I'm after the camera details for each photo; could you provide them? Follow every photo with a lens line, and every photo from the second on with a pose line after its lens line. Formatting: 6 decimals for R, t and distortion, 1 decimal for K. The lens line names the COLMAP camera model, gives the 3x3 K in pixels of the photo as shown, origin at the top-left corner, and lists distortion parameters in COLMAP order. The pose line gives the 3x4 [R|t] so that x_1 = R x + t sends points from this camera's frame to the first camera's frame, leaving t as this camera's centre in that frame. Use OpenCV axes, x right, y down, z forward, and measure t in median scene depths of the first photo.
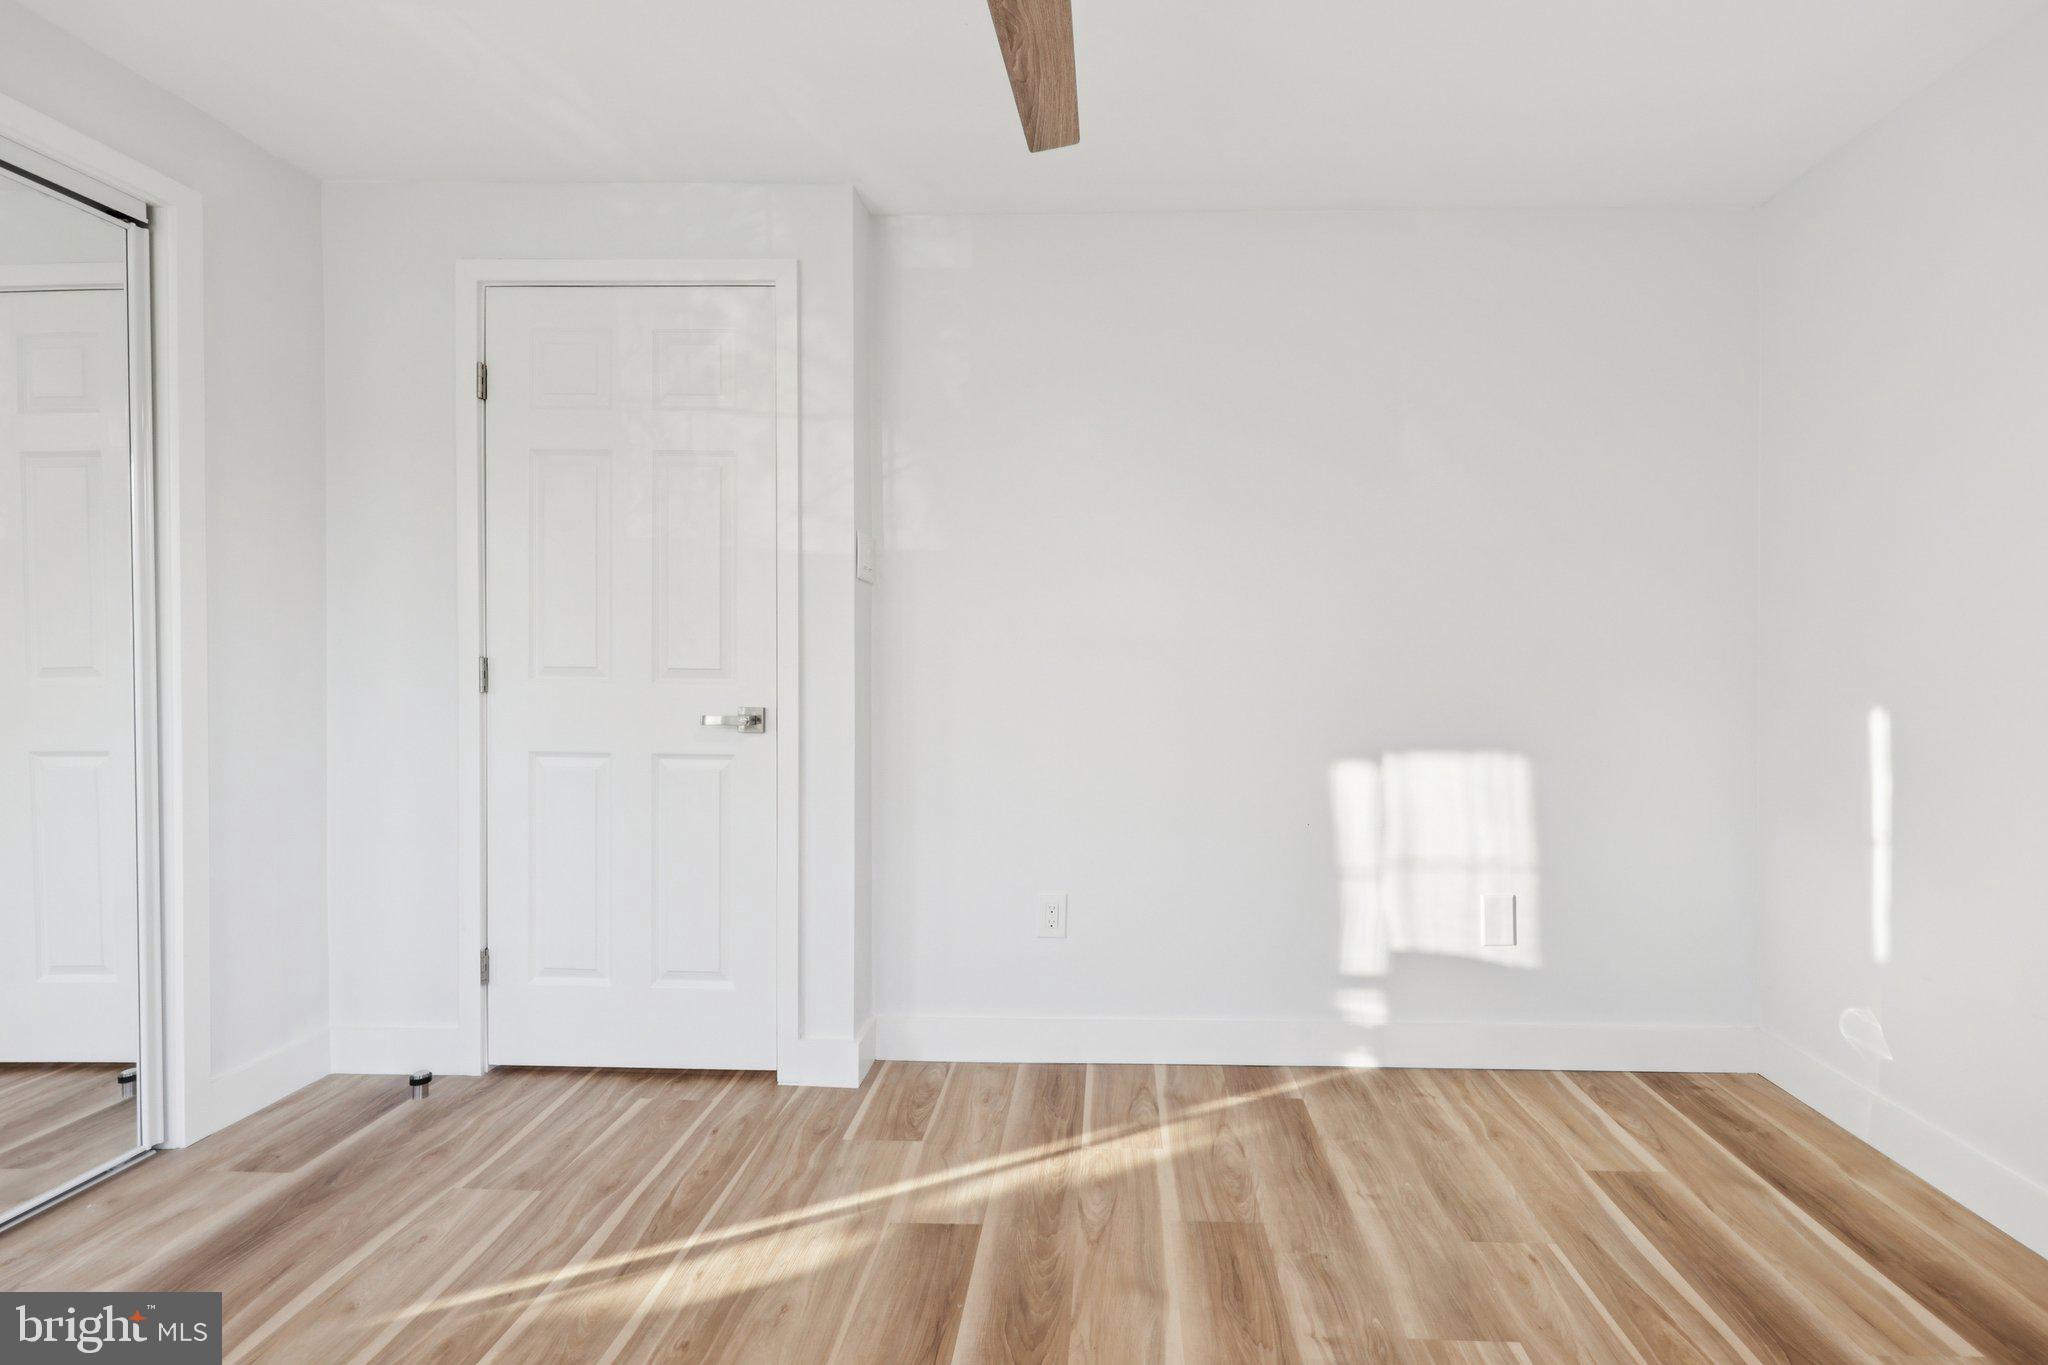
lens RADIAL K [[878.2, 0, 1030.9], [0, 878.2, 676.4], [0, 0, 1]] dist [-0.001848, -0.000147]
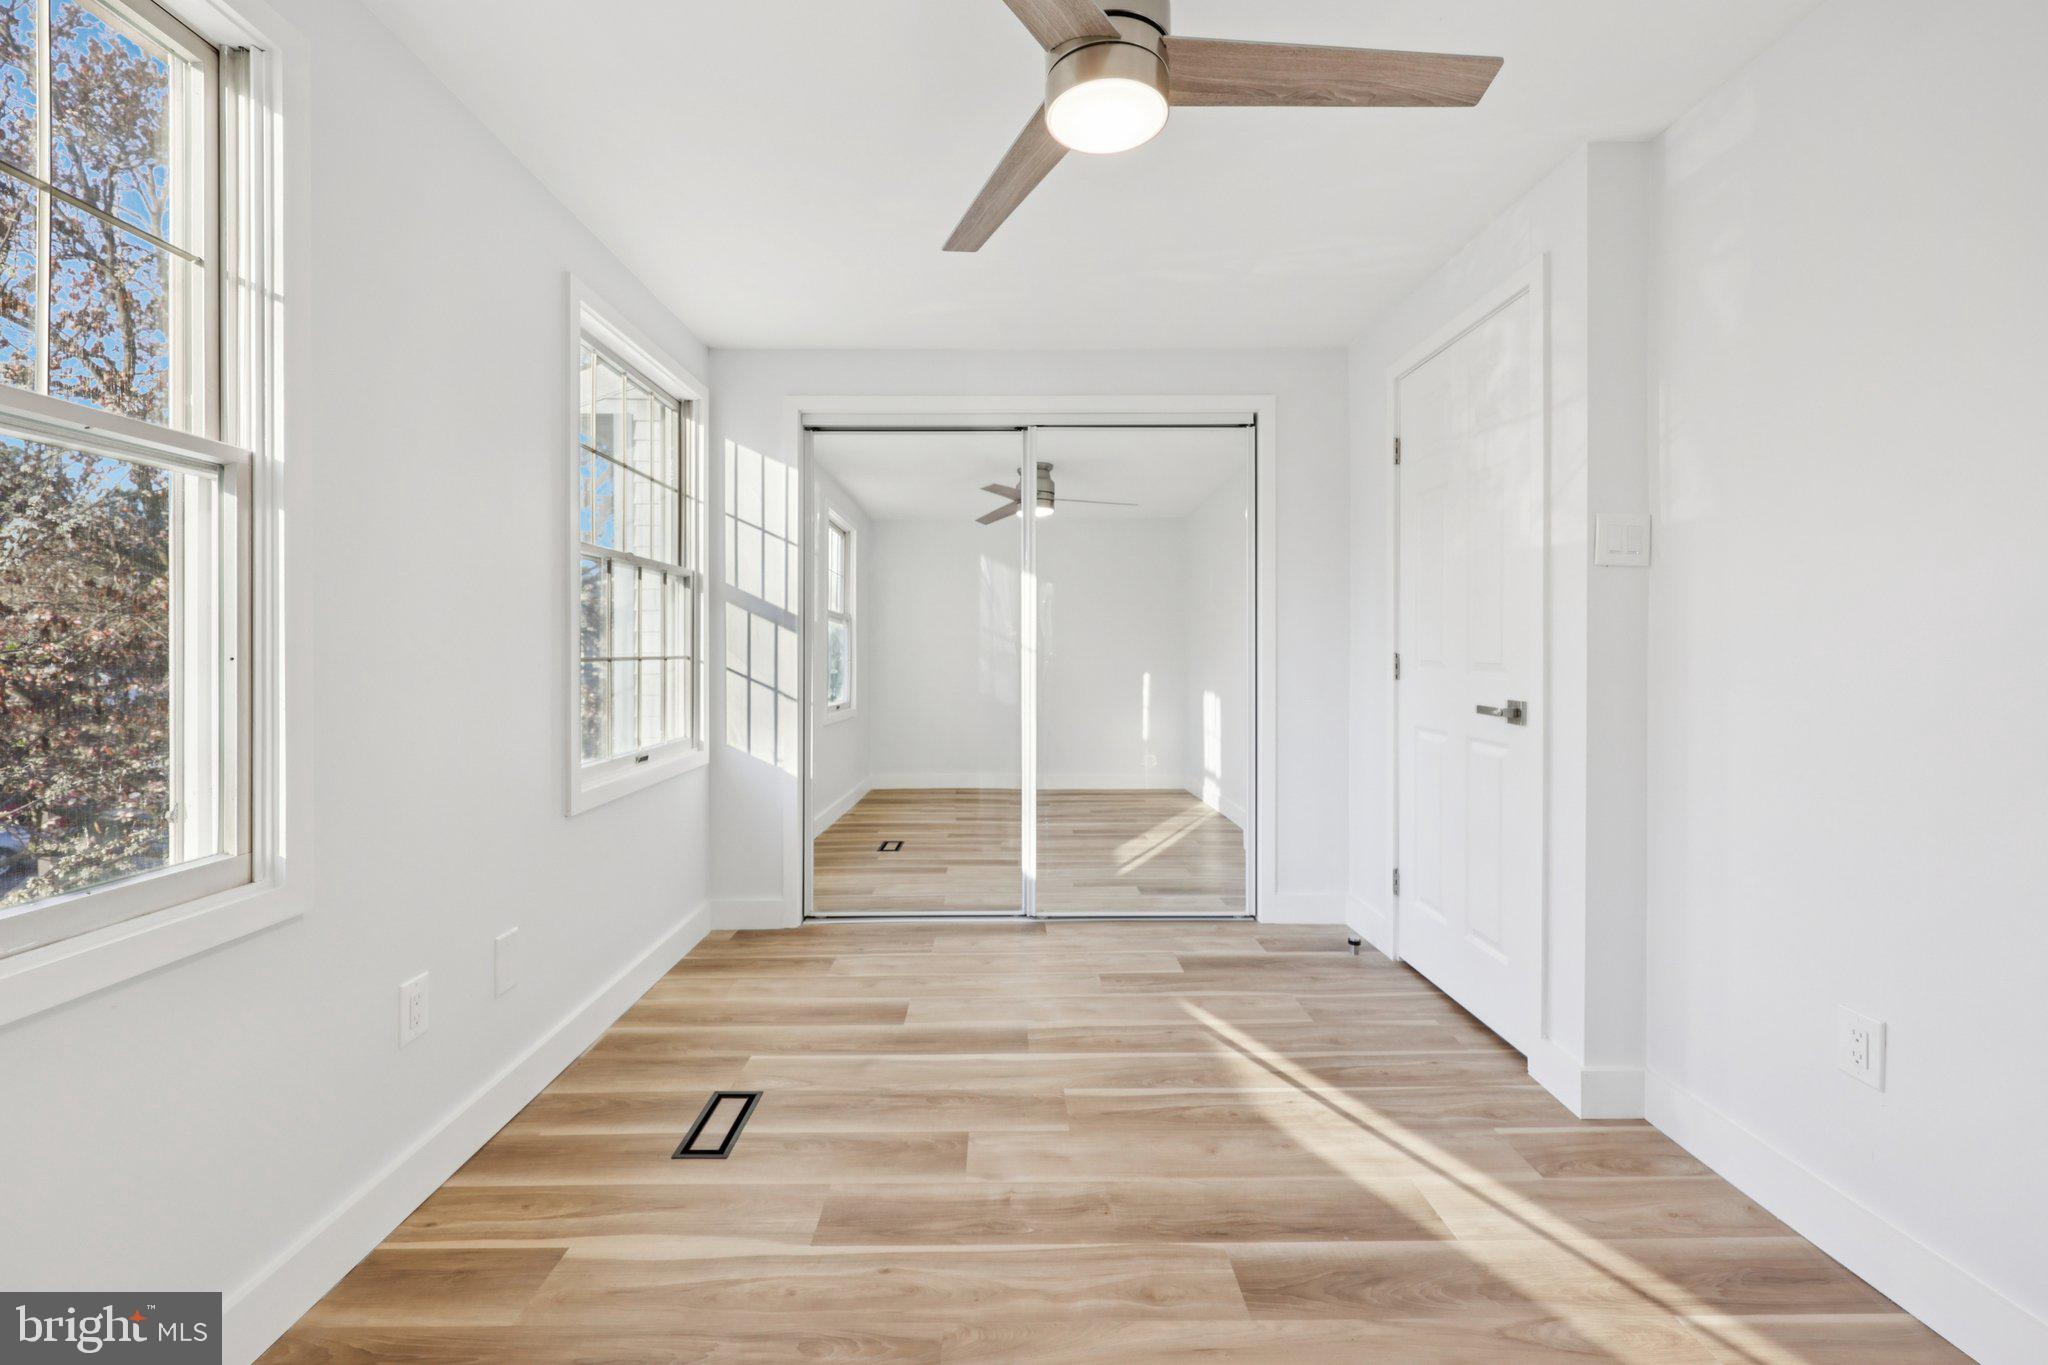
lens RADIAL K [[832.4, 0, 1020.4], [0, 832.4, 663.9], [0, 0, 1]] dist [0.000571, 0.000155]
pose [[0.042090, 0.008873, -0.999074, 0.654822], [-0.018826, 0.999790, 0.008086, -0.005196], [0.998936, 0.018468, 0.042248, 0.369558]]
